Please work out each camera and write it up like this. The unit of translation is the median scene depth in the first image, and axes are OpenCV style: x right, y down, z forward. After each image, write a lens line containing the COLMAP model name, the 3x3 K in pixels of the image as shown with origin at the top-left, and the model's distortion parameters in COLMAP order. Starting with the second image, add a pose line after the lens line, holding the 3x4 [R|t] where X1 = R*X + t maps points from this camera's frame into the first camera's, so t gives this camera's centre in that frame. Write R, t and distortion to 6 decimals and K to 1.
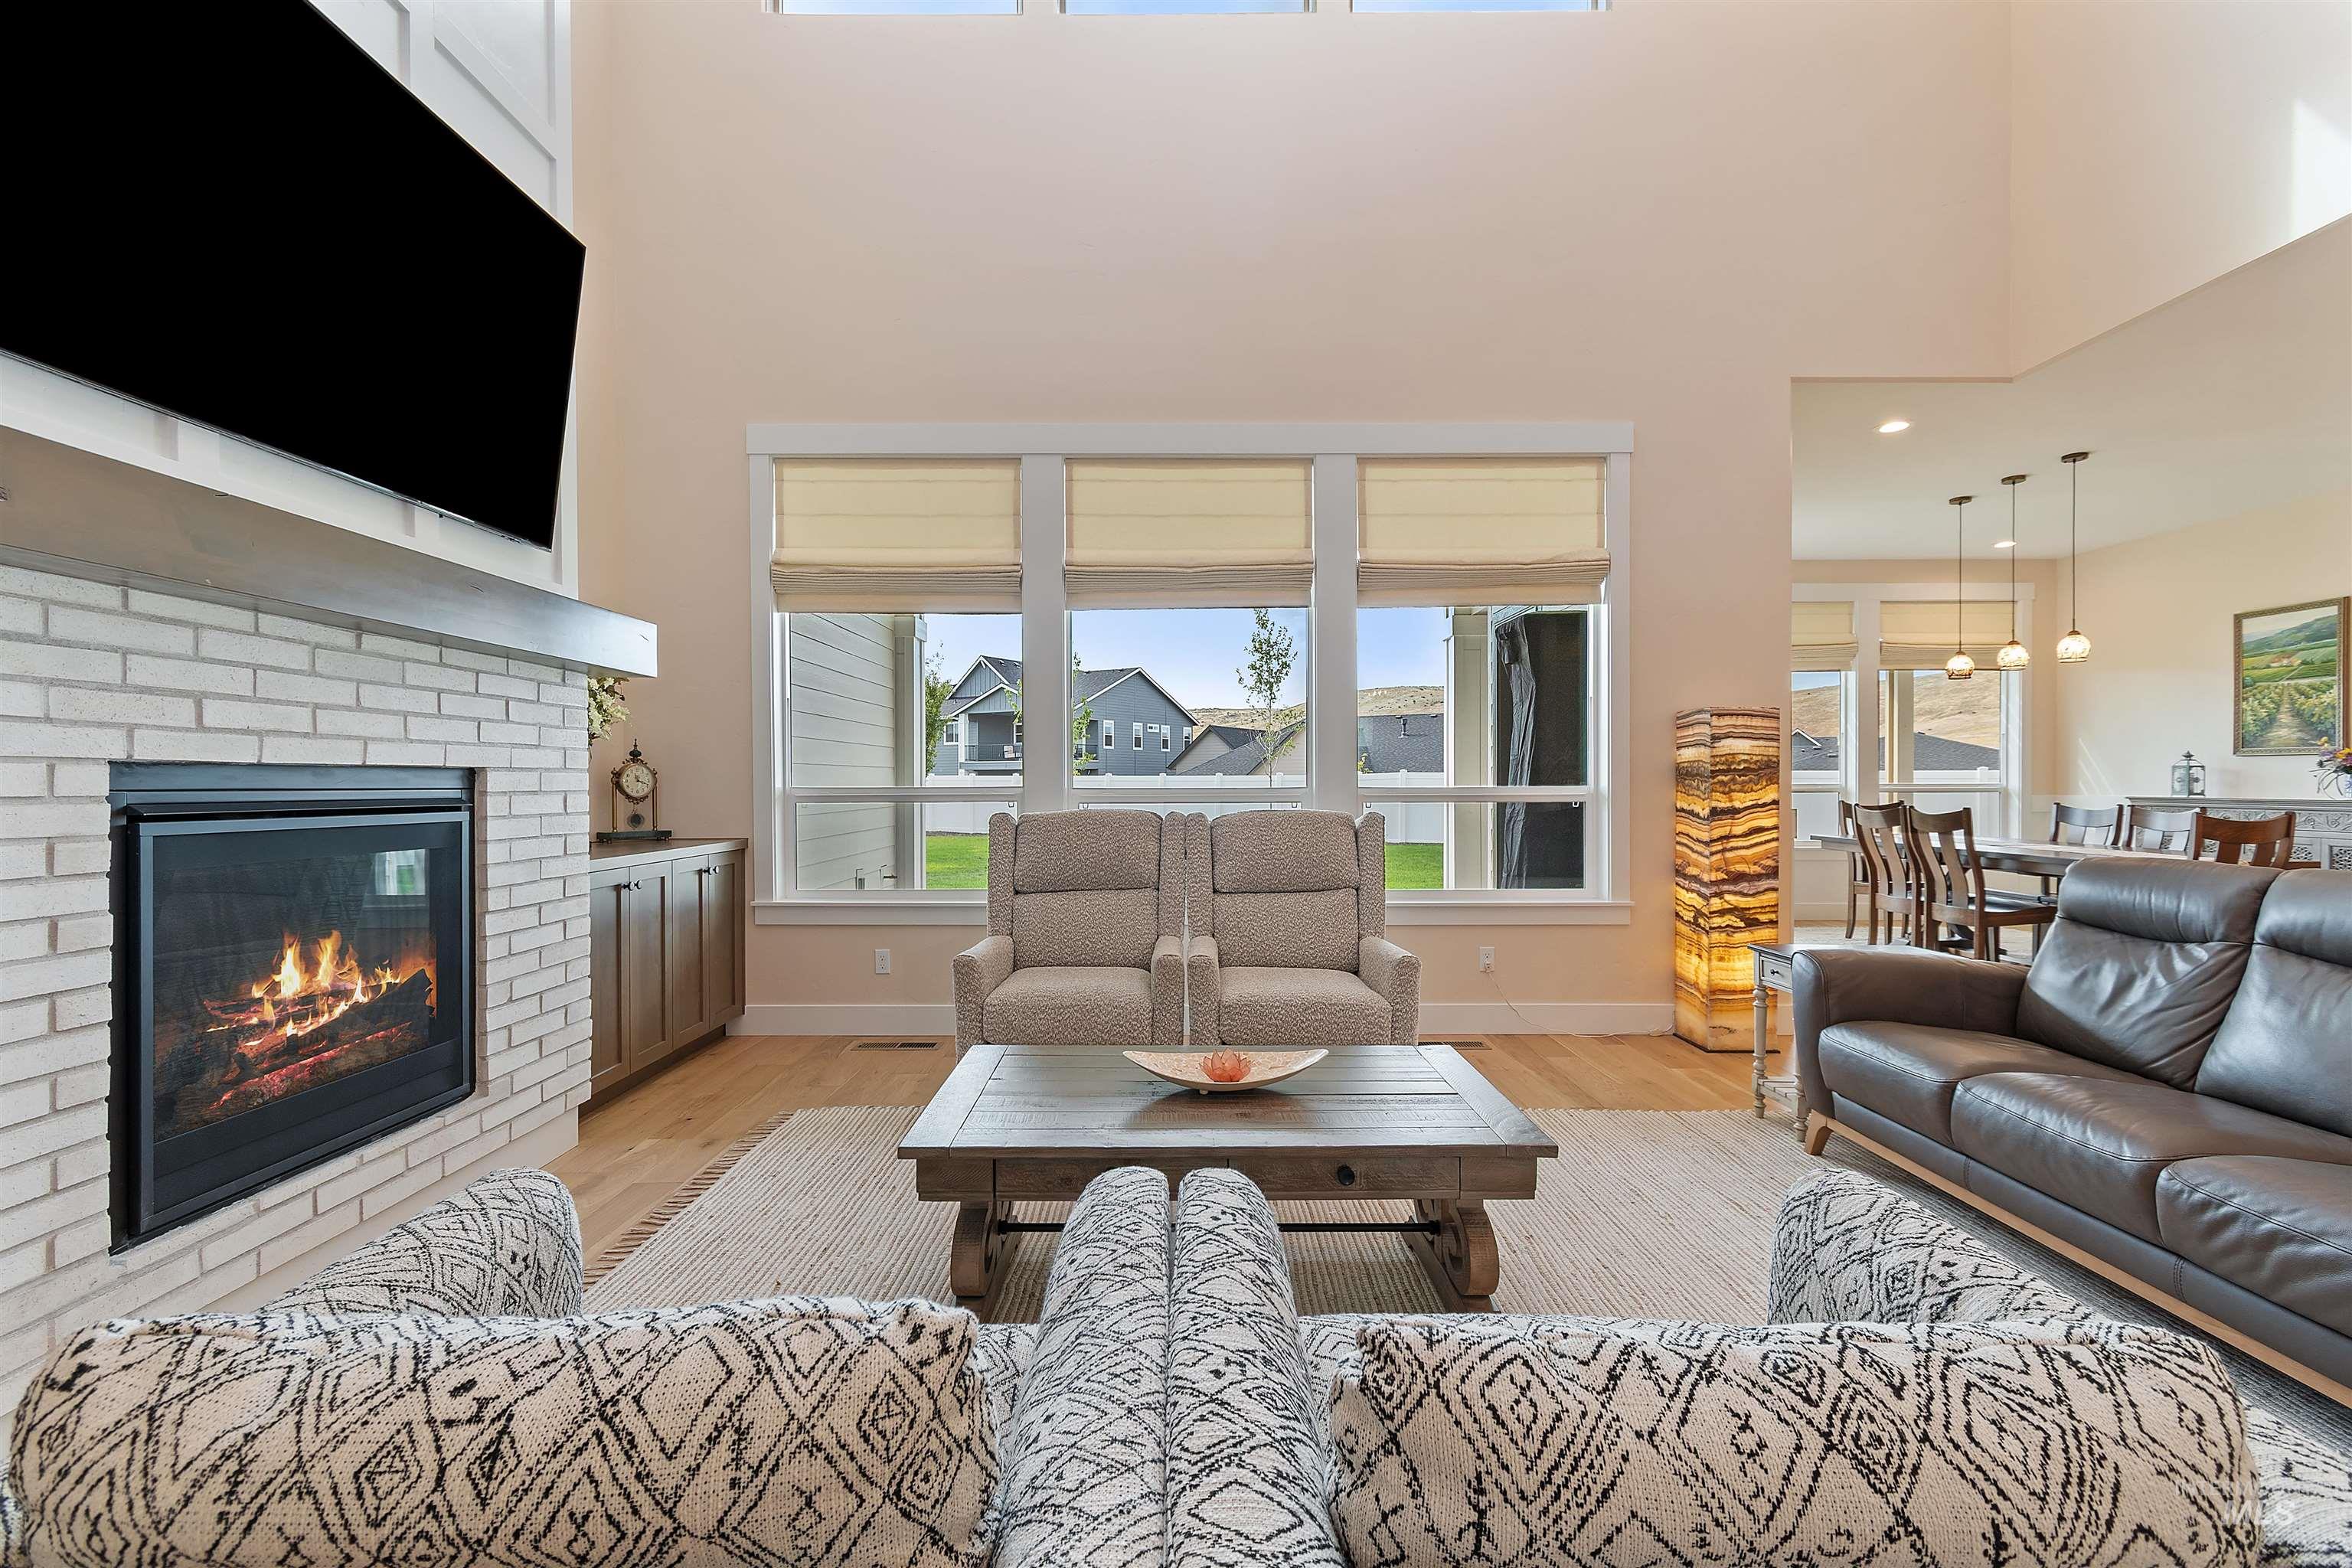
lens RADIAL K [[1042.7, 0, 1176.0], [0, 1042.7, 784.0], [0, 0, 1]] dist [0.004370, 0.000642]
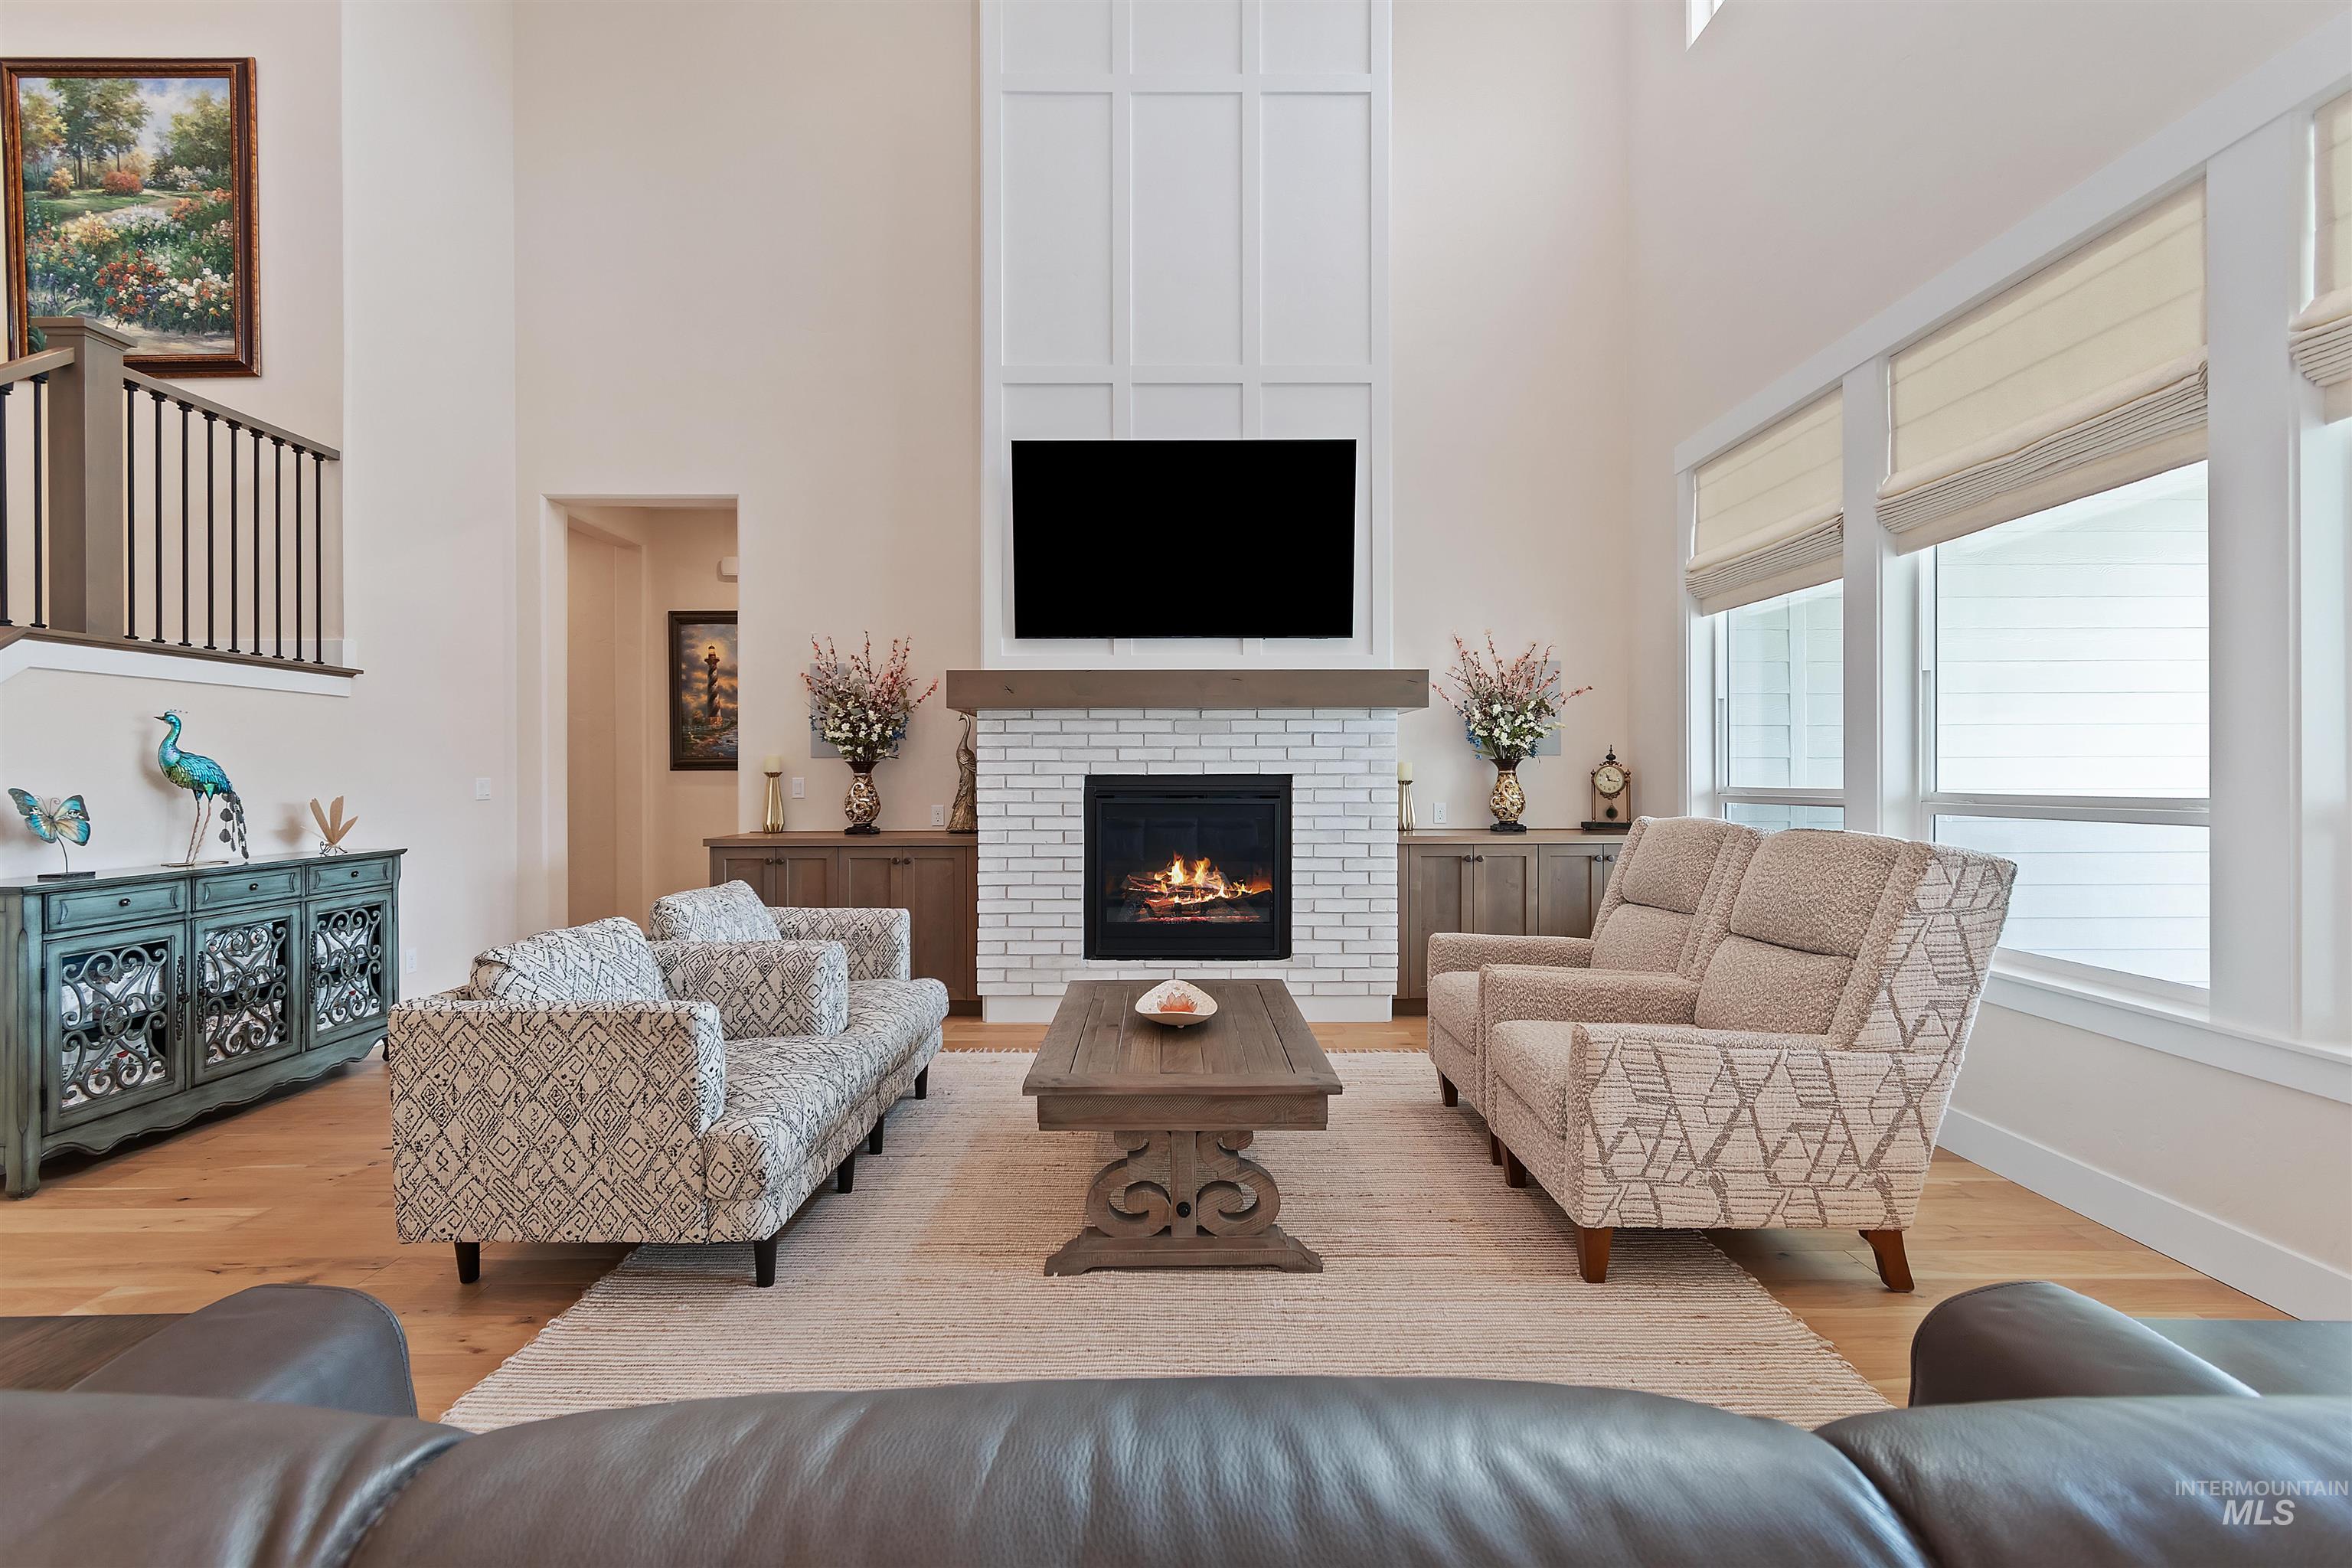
lens RADIAL K [[1042.7, 0, 1176.0], [0, 1042.7, 784.0], [0, 0, 1]] dist [0.004370, 0.000642]
pose [[0.006227, 0.008385, -0.999945, 0.680323], [-0.000479, 0.999965, 0.008382, -0.008623], [0.999980, 0.000427, 0.006231, 0.496952]]
